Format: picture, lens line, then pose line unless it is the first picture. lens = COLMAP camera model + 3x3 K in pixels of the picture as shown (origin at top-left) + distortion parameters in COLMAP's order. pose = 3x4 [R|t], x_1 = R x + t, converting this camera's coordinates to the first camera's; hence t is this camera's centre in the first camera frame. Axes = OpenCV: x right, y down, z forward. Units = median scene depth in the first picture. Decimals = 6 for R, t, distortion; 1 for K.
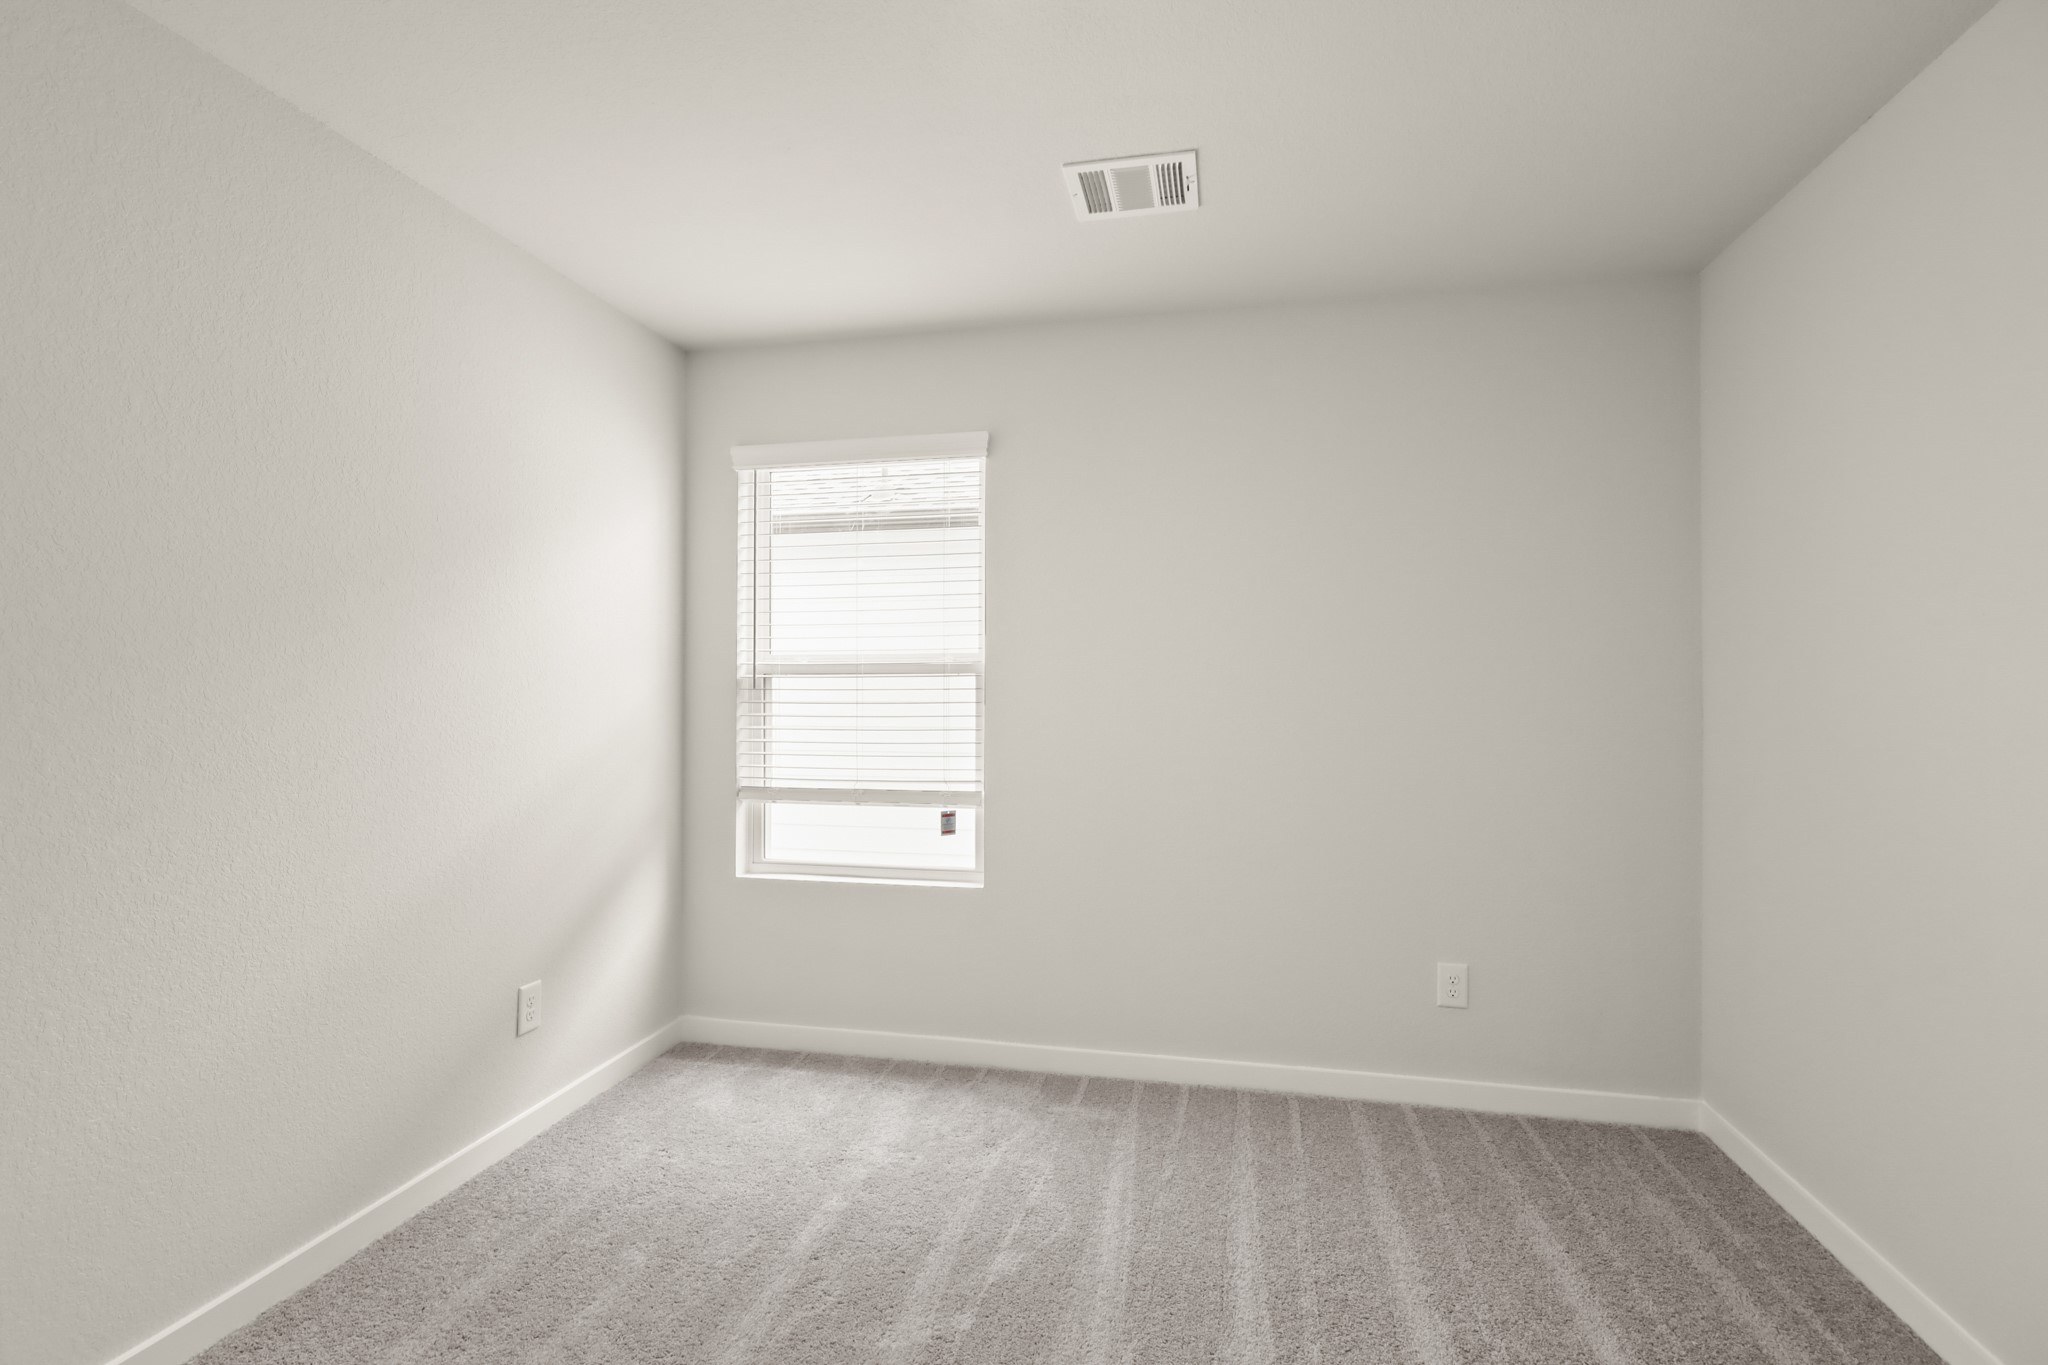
lens RADIAL K [[1034.9, 0, 1018.3], [0, 1034.9, 673.8], [0, 0, 1]] dist [-0.015089, 0.000474]
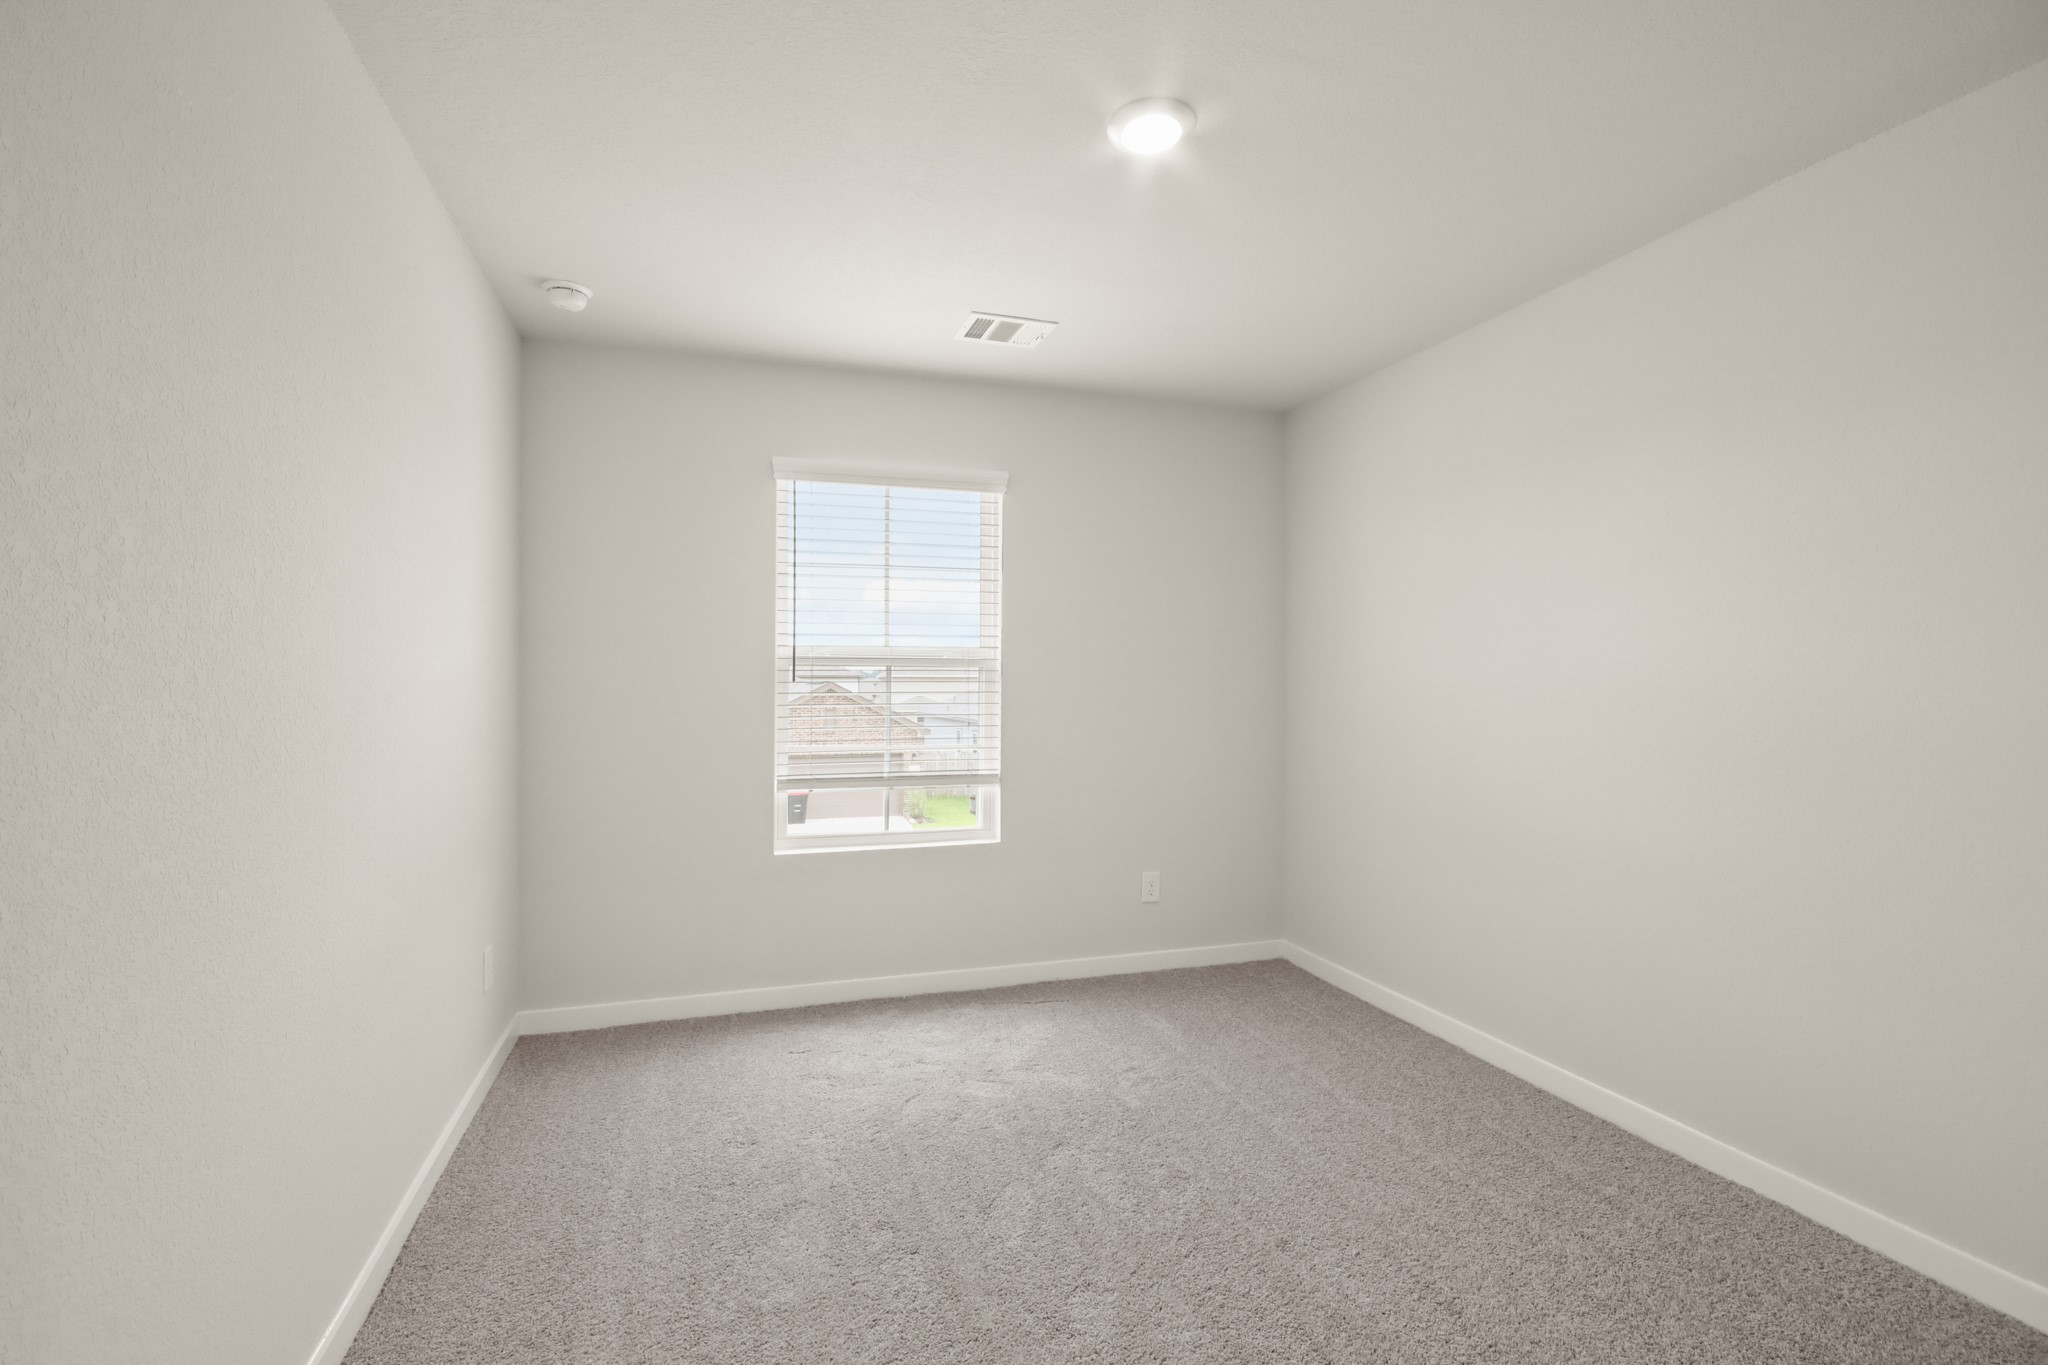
lens RADIAL K [[835.9, 0, 1021.3], [0, 835.9, 671.0], [0, 0, 1]] dist [-0.001689, -0.000019]
pose [[0.869488, 0.009156, 0.493869, -0.478253], [-0.010952, 0.999940, 0.000743, 0.002527], [-0.493832, -0.006055, 0.869536, 0.116185]]
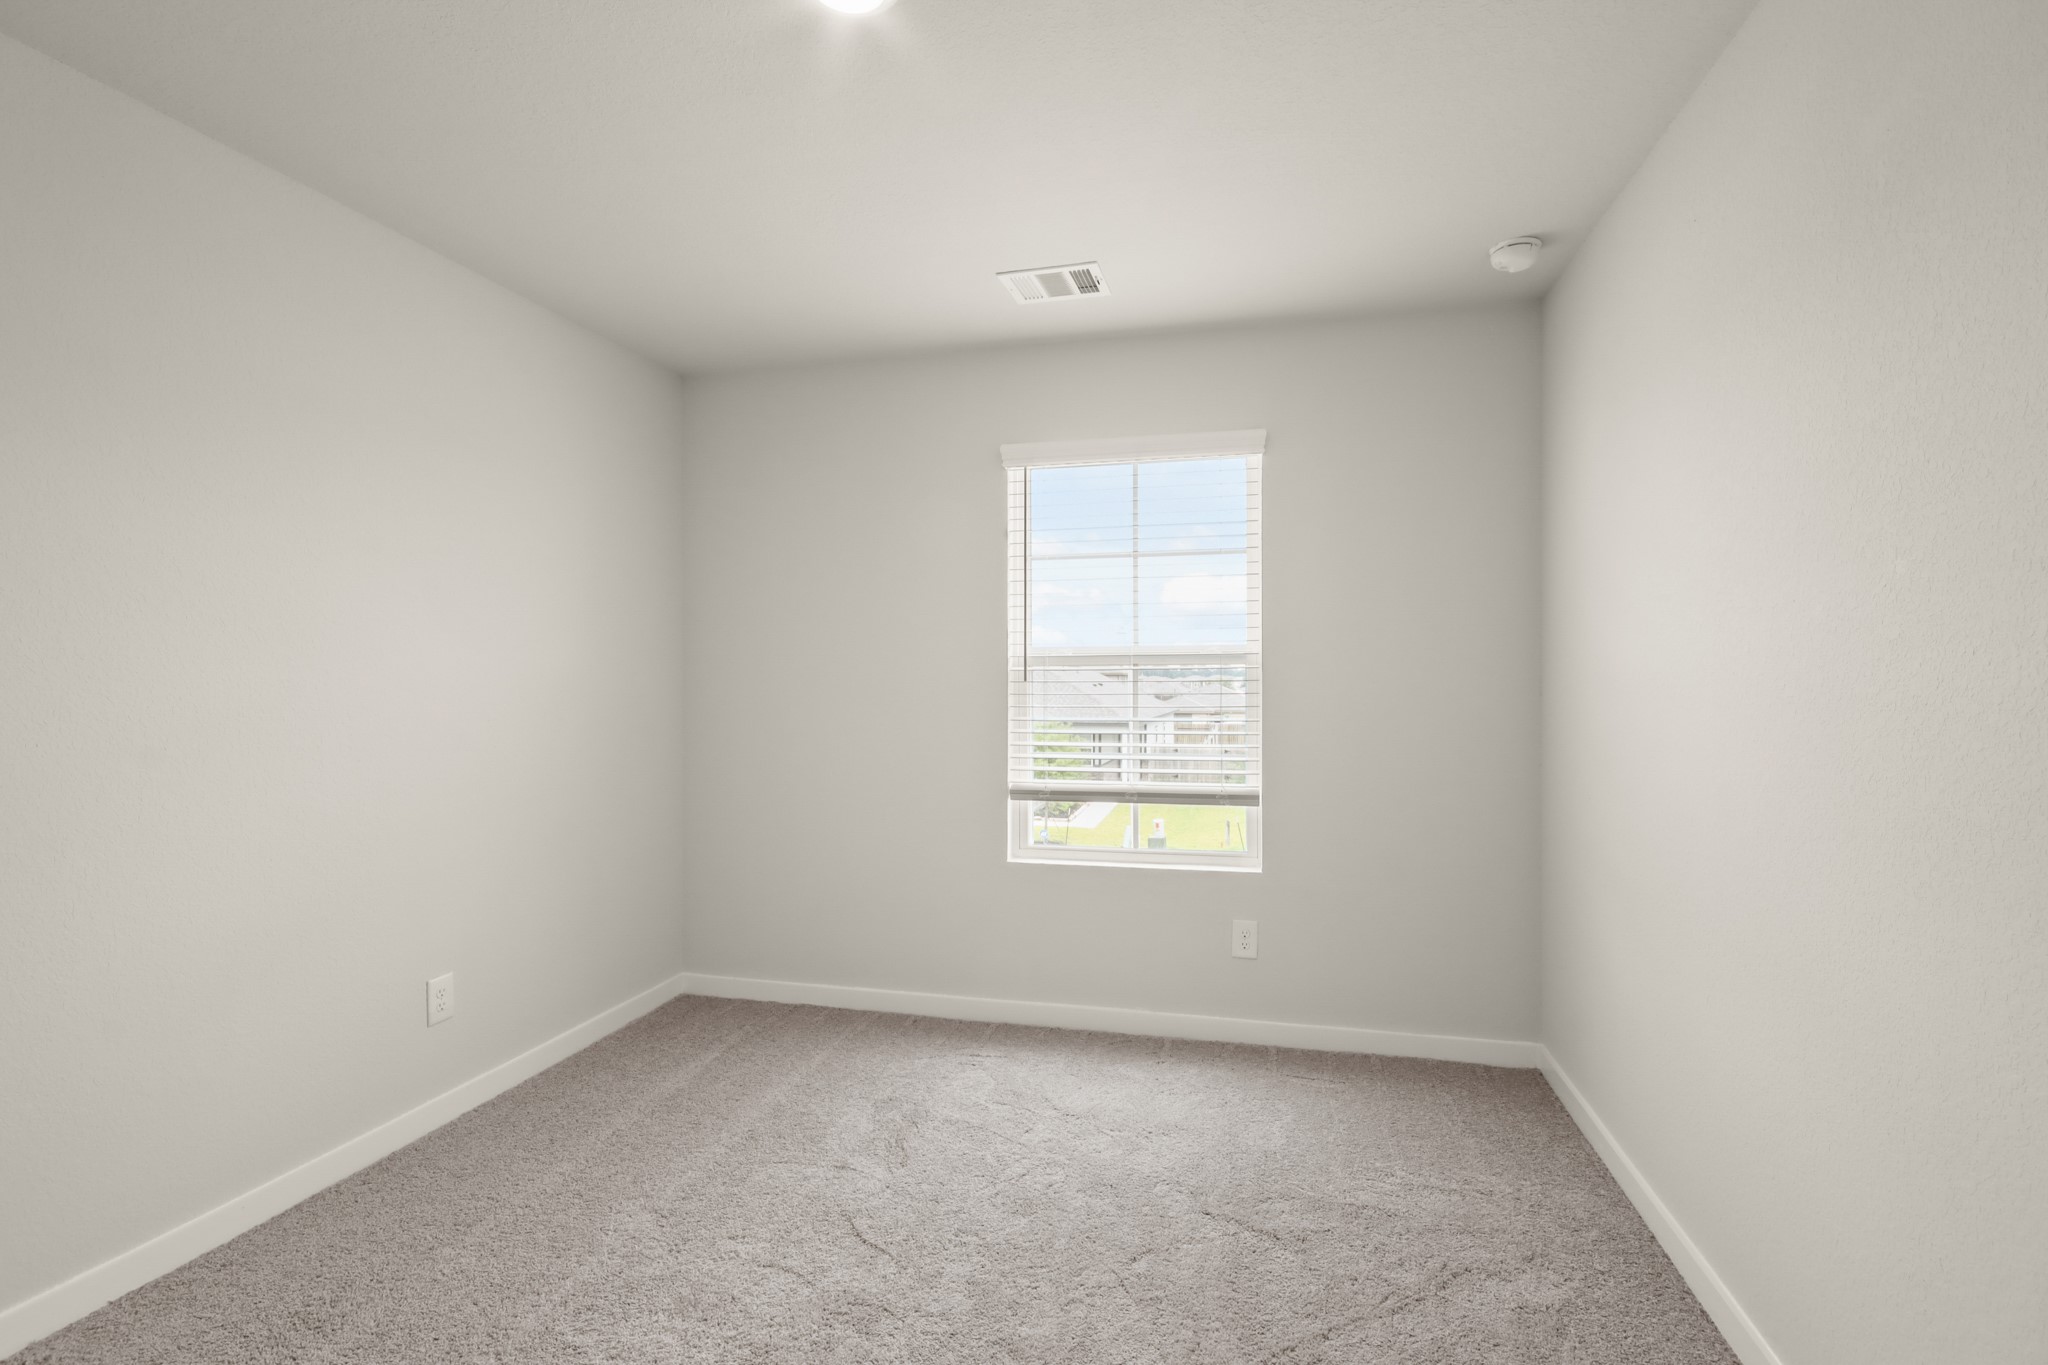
lens RADIAL K [[944.0, 0, 1031.2], [0, 944.0, 674.2], [0, 0, 1]] dist [0.001268, 0.001166]
pose [[0.999999, -0.001533, 0.000325, -0.248621], [0.001530, 0.999948, 0.010052, -0.000150], [-0.000340, -0.010052, 0.999949, 0.056497]]
